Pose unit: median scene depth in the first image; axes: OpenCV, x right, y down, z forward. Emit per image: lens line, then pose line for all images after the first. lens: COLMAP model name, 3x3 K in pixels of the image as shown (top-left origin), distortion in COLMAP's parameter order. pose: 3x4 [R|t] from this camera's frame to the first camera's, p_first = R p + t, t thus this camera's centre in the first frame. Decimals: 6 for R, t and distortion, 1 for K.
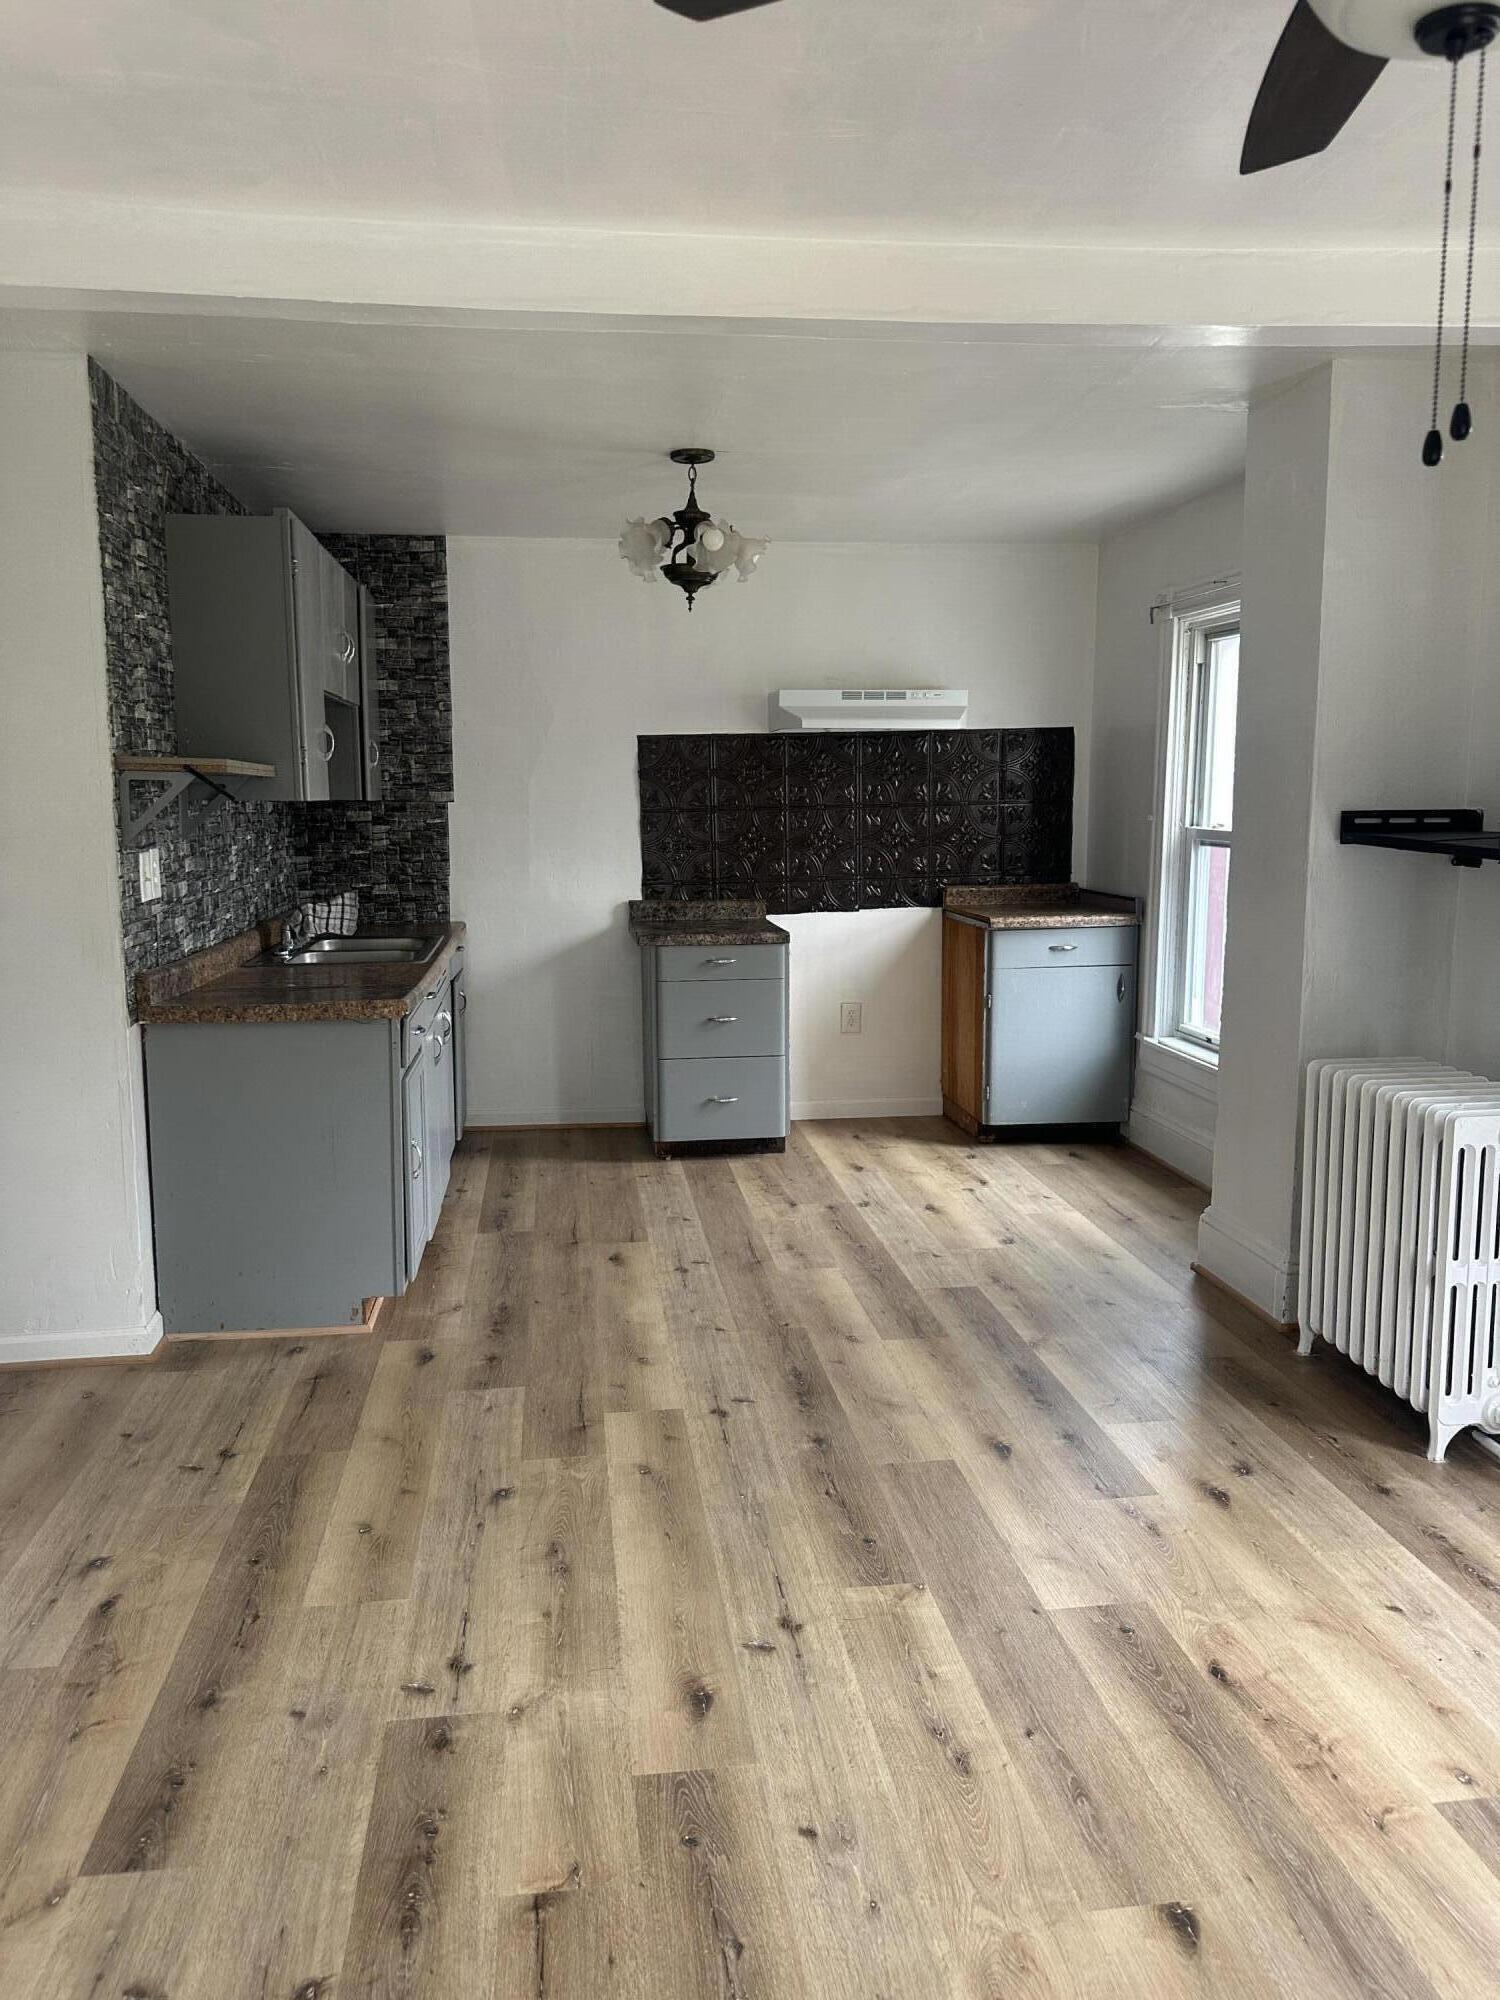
lens RADIAL K [[1391.7, 0, 747.3], [0, 1391.7, 1000.9], [0, 0, 1]] dist [0.042413, -0.029829]
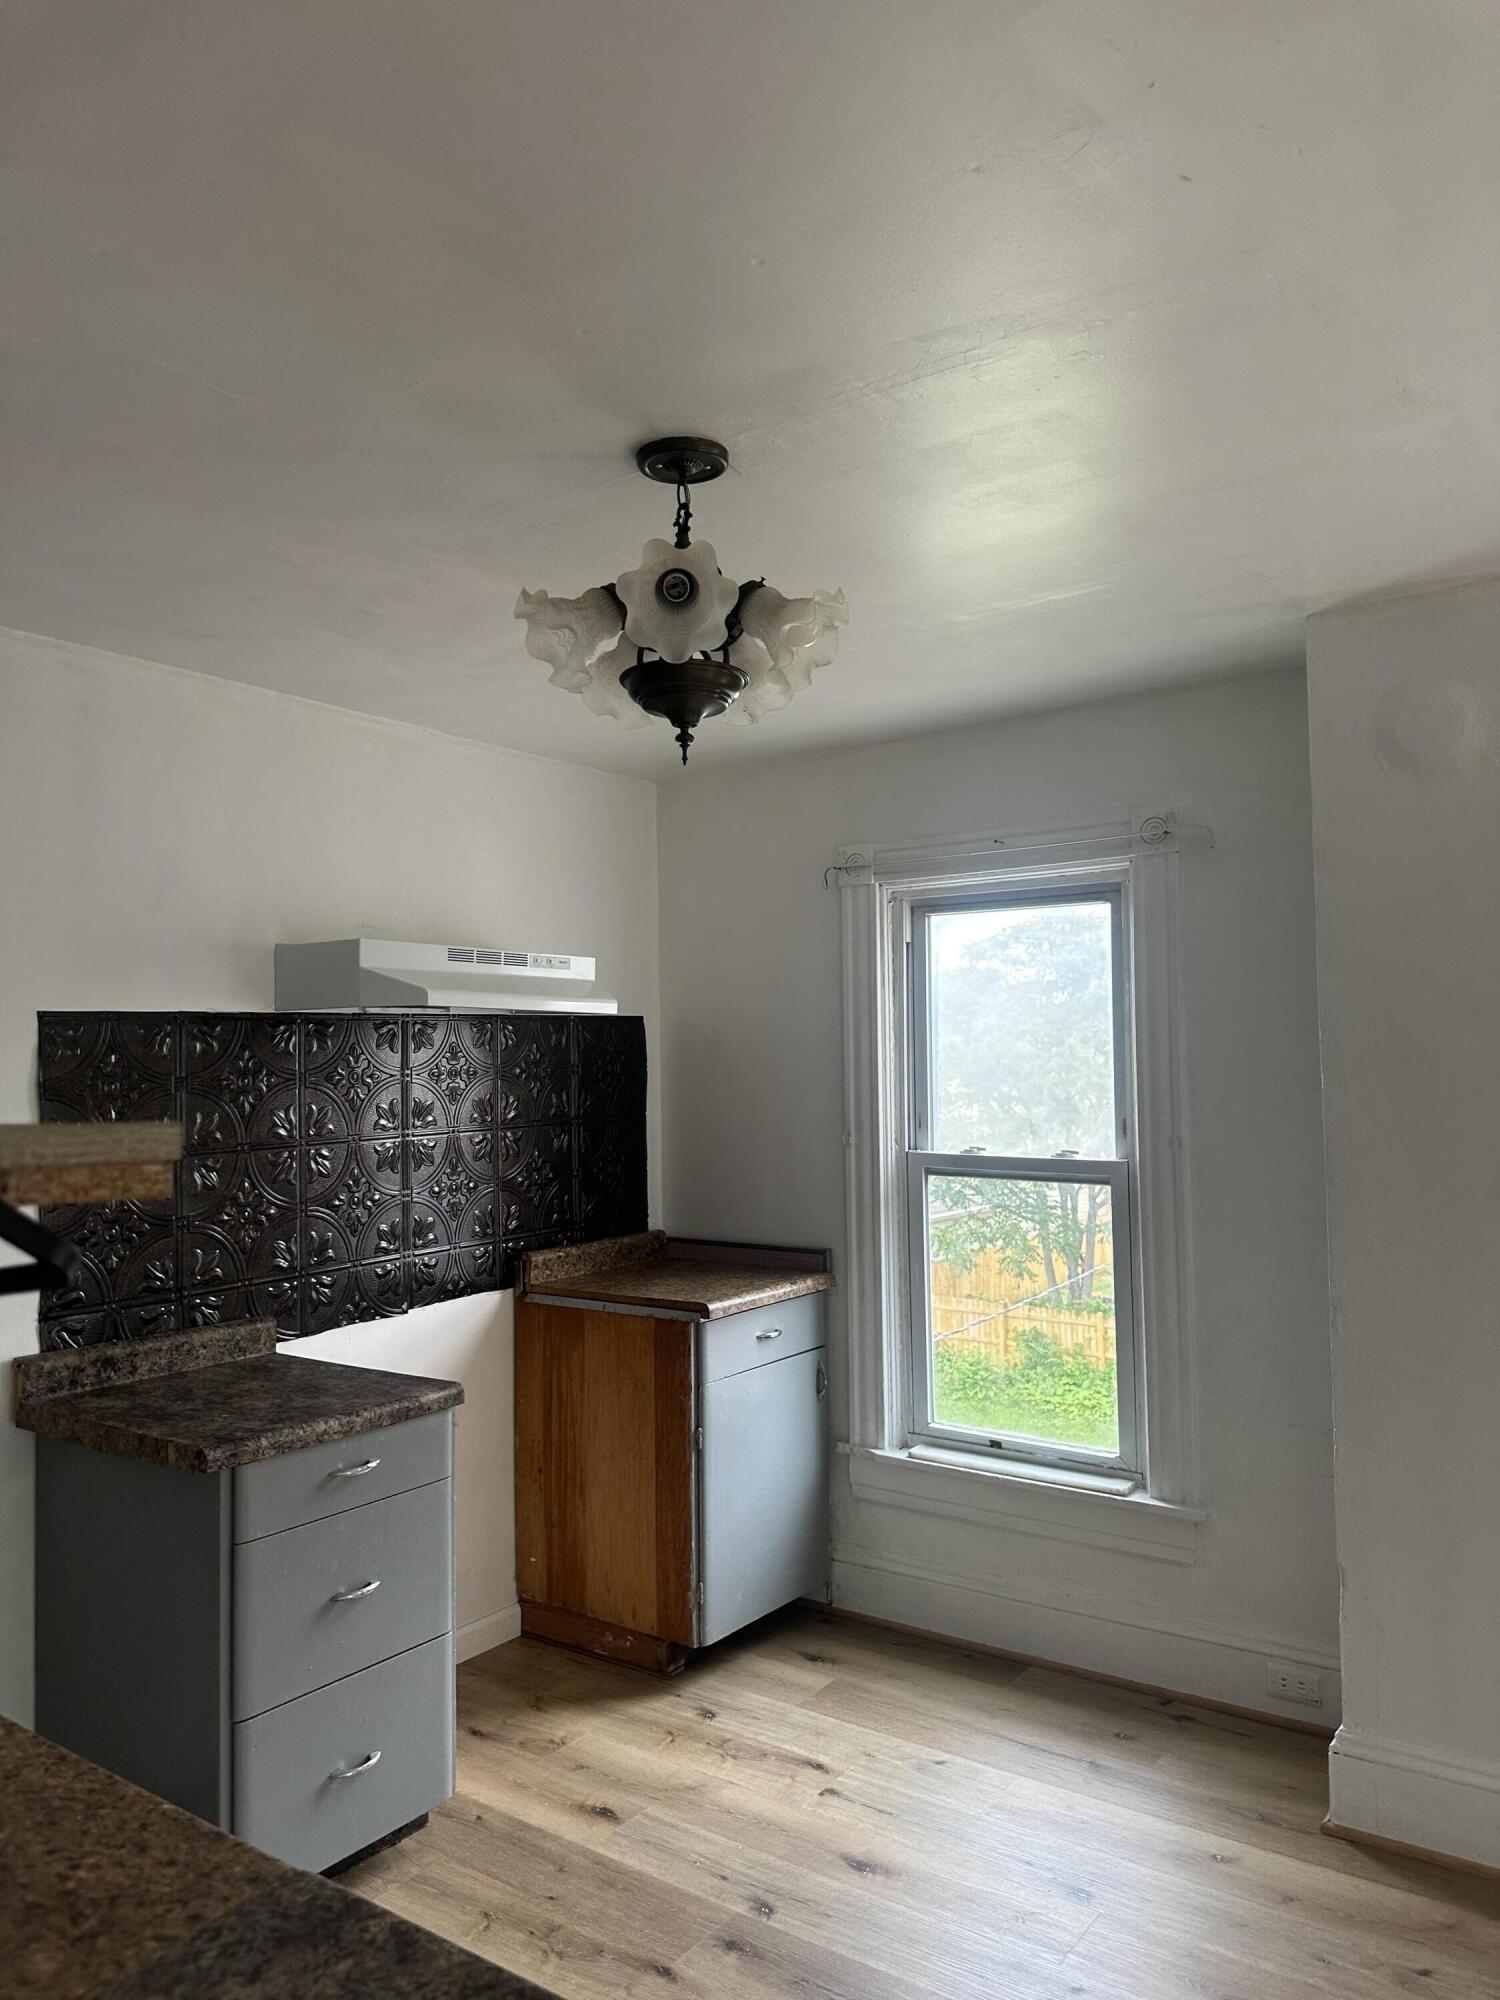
lens RADIAL K [[1391.7, 0, 751.8], [0, 1391.7, 990.3], [0, 0, 1]] dist [0.042413, -0.029829]
pose [[0.681916, 0.038771, 0.730403, -0.284863], [0.115638, 0.980321, -0.159998, -0.095676], [-0.722232, 0.193568, 0.664012, 0.524716]]
